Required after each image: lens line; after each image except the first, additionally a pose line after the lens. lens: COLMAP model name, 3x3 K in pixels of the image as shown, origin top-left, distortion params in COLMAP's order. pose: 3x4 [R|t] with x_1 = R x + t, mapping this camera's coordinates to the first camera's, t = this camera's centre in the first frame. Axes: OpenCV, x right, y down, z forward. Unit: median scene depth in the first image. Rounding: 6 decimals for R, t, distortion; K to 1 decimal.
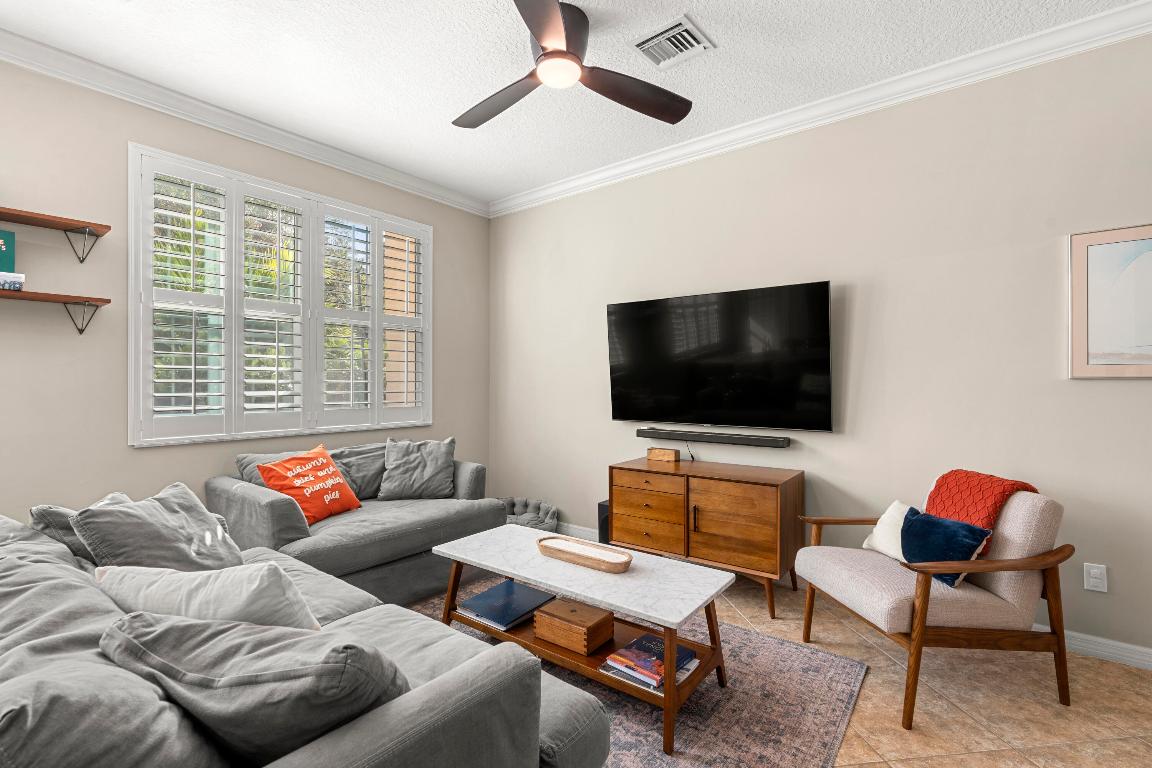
lens RADIAL K [[519.2, 0, 579.7], [0, 519.2, 386.0], [0, 0, 1]] dist [-0.009756, 0.002506]
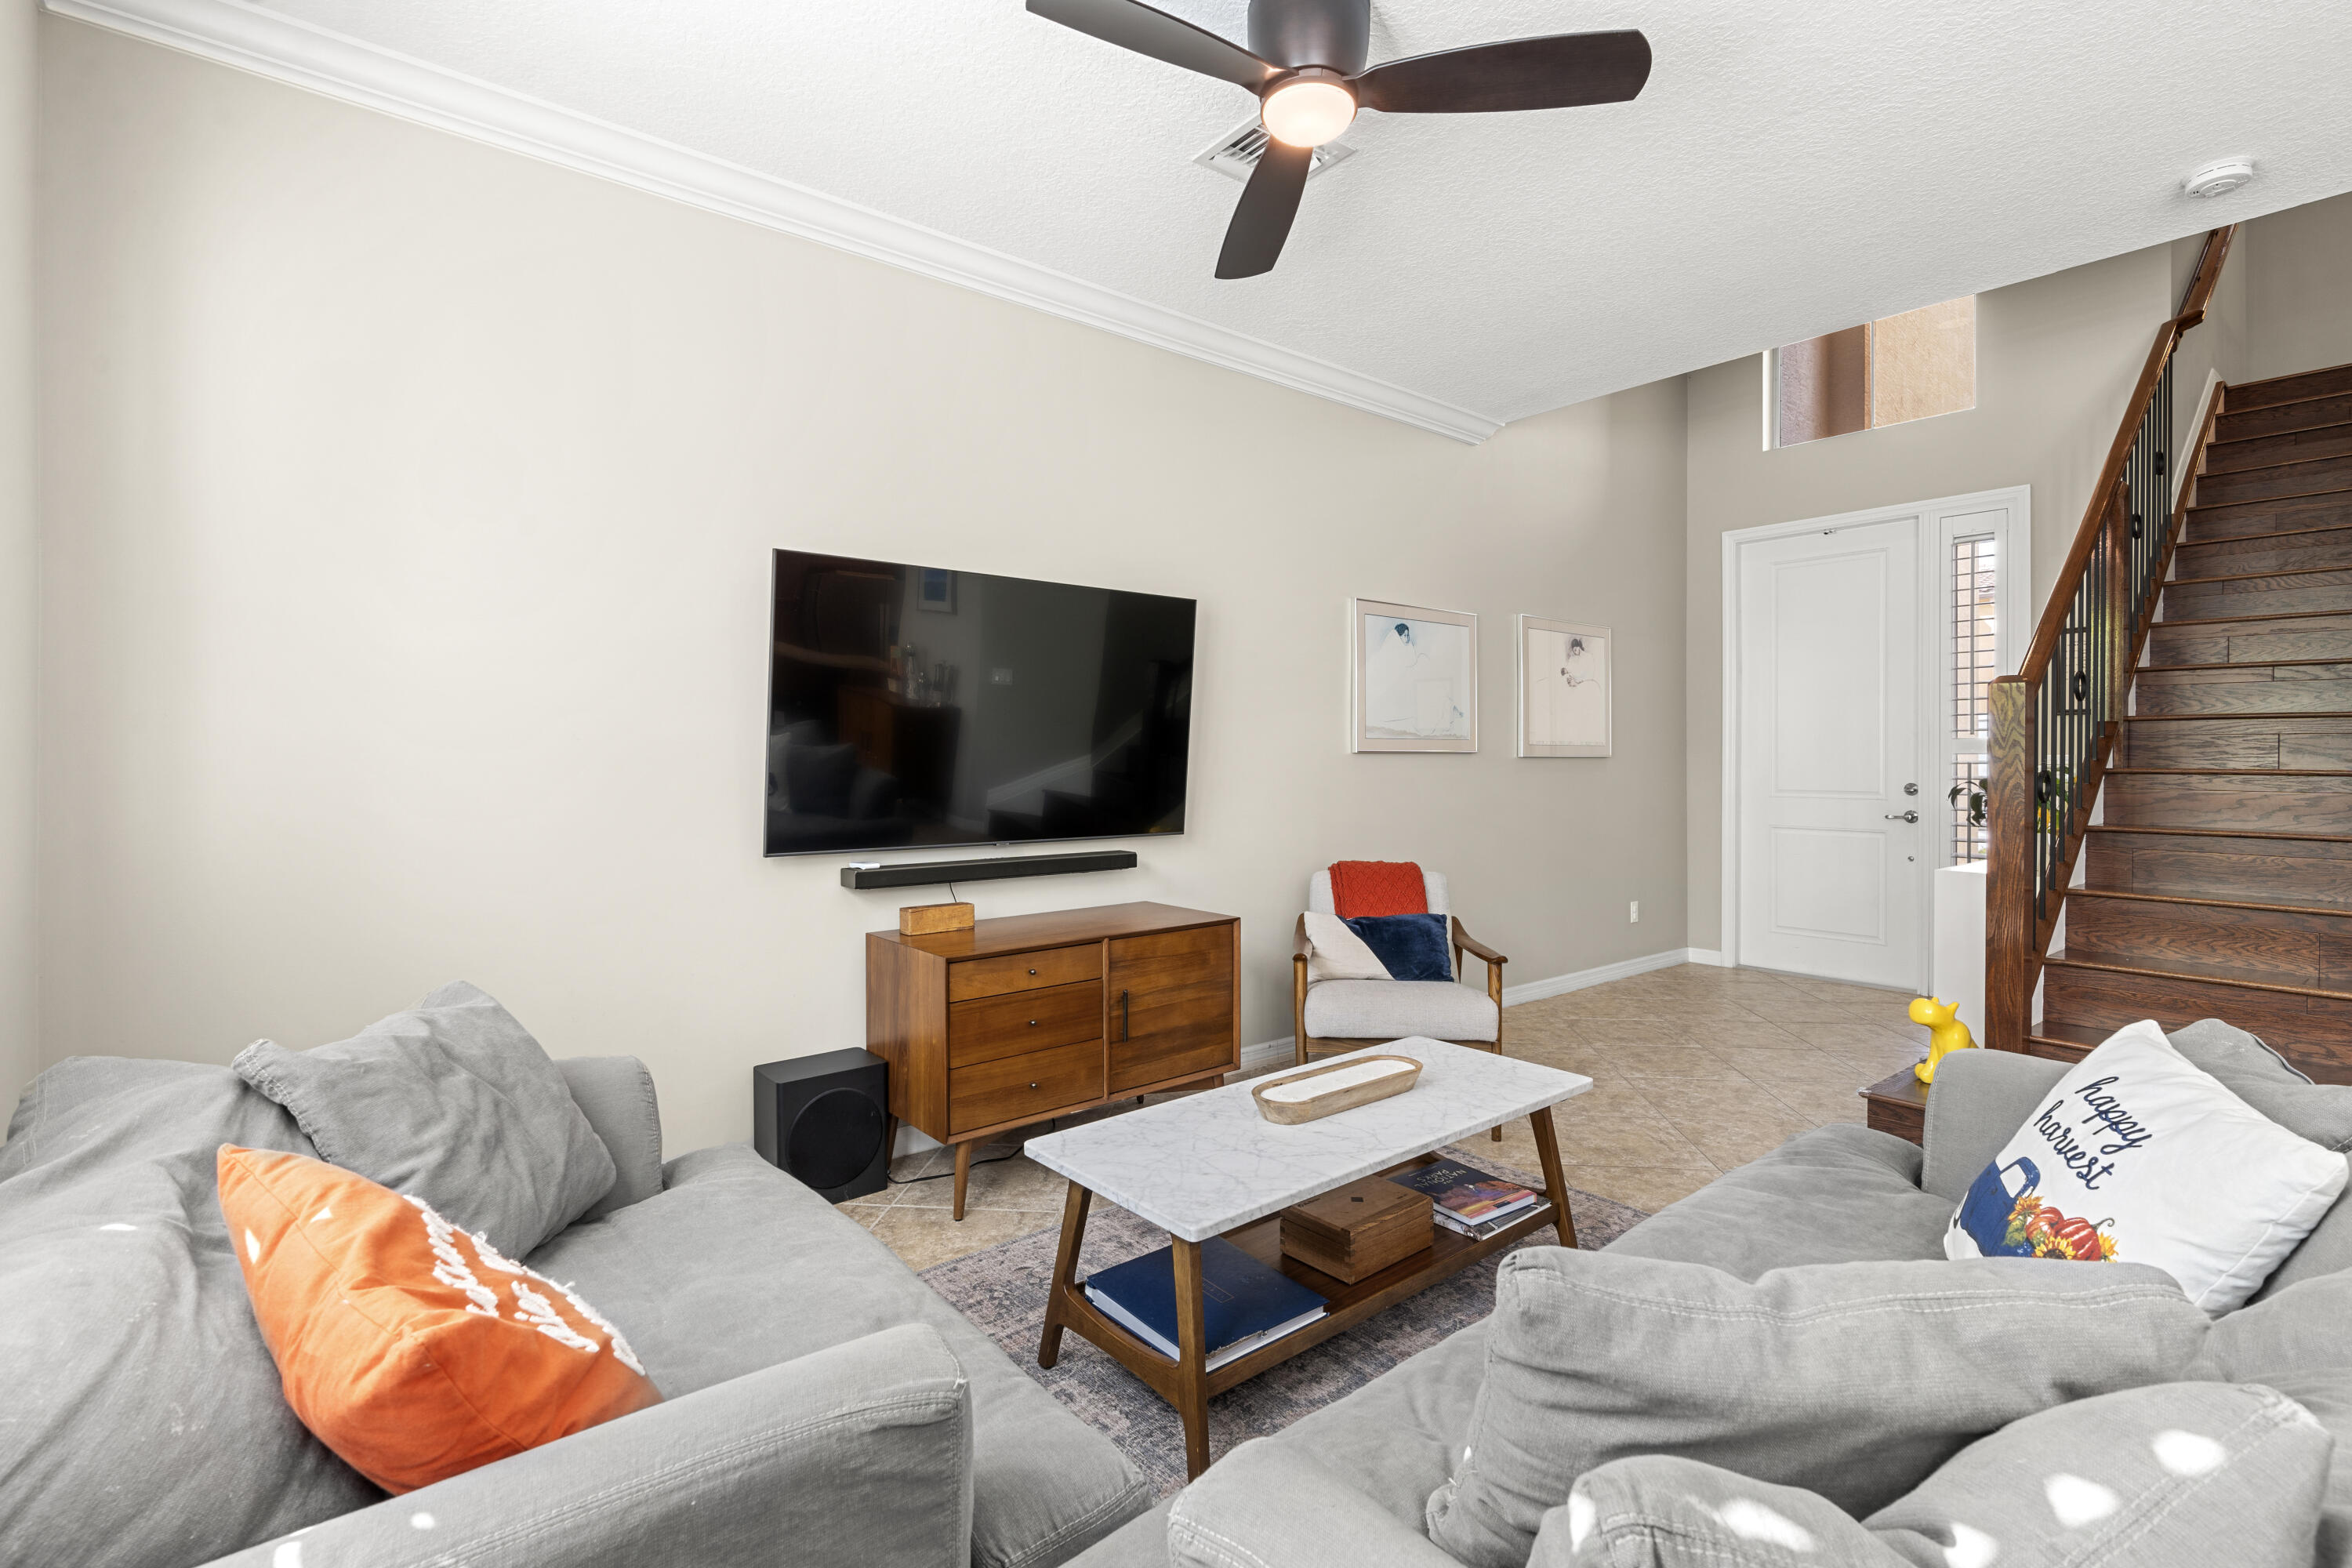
lens RADIAL K [[1060.0, 0, 1185.1], [0, 1060.0, 764.3], [0, 0, 1]] dist [-0.009756, 0.002506]
pose [[0.227402, -0.005441, 0.973786, -0.714267], [0.008397, 0.999958, 0.003626, -0.001979], [-0.973765, 0.007352, 0.227438, 0.615932]]
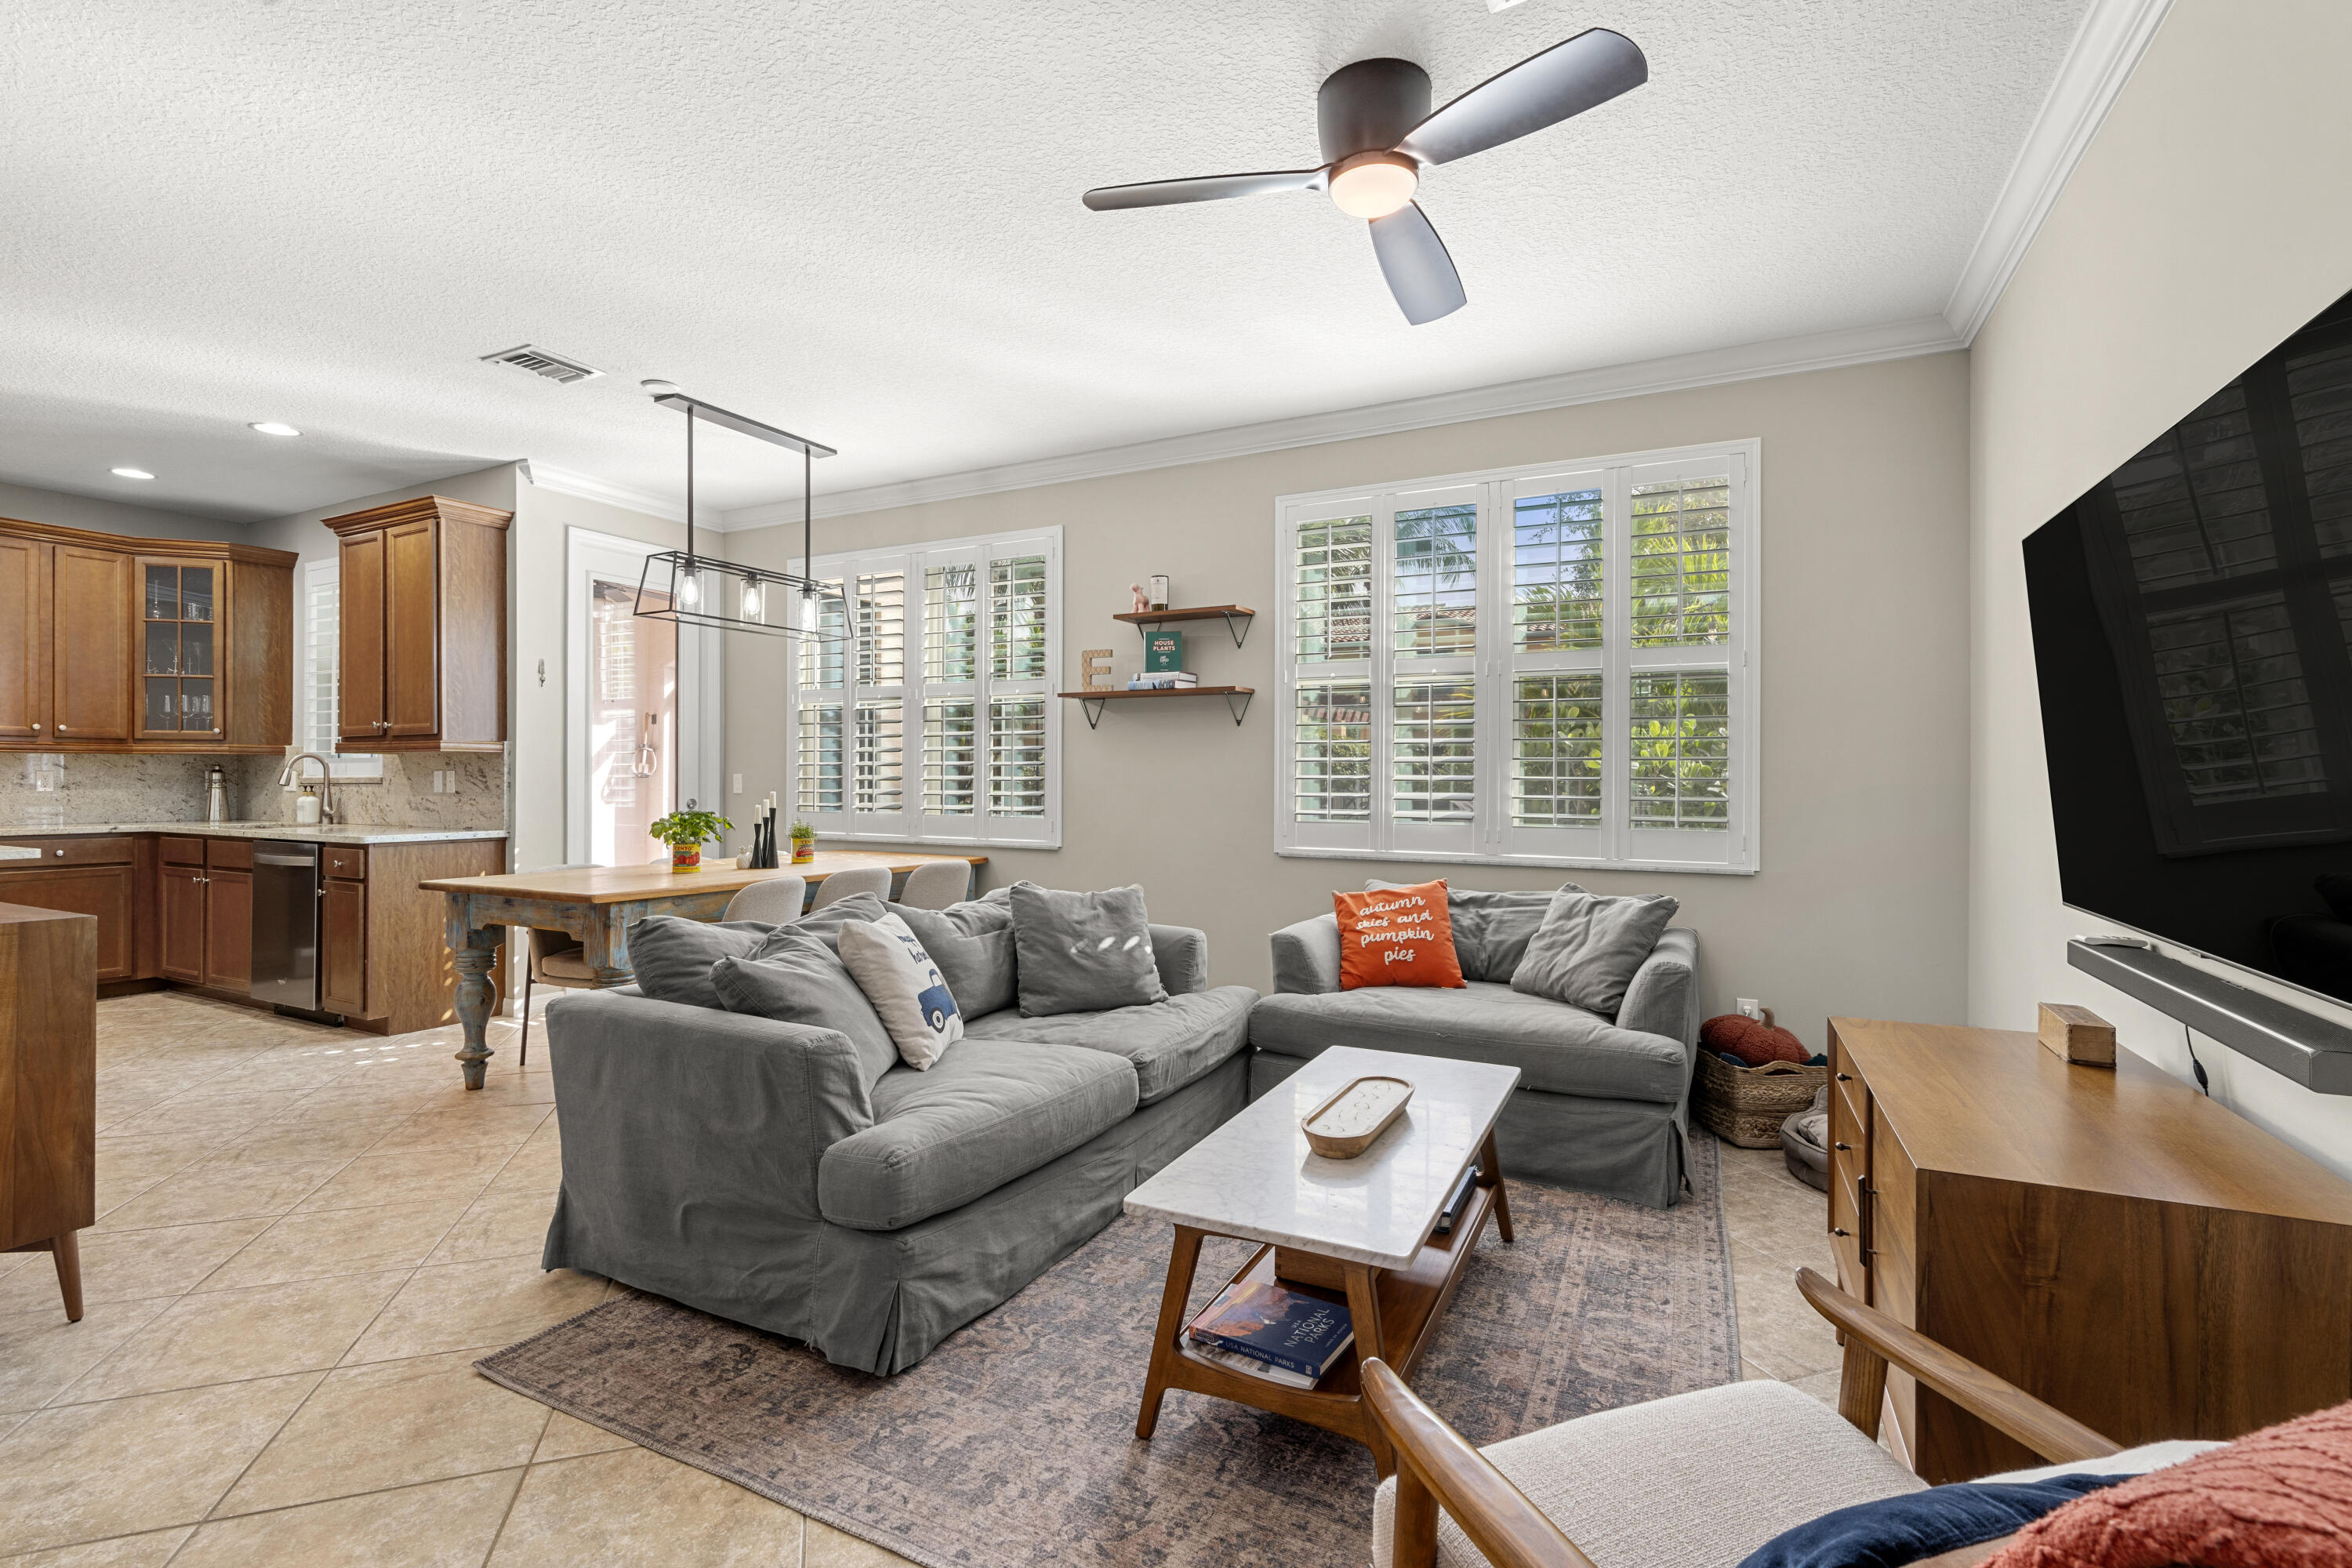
lens RADIAL K [[1060.0, 0, 1175.9], [0, 1060.0, 777.4], [0, 0, 1]] dist [-0.009756, 0.002506]
pose [[0.191046, 0.000527, -0.981581, 0.673952], [-0.010857, 0.999940, -0.001576, -0.003770], [0.981521, 0.010958, 0.191040, 0.416276]]
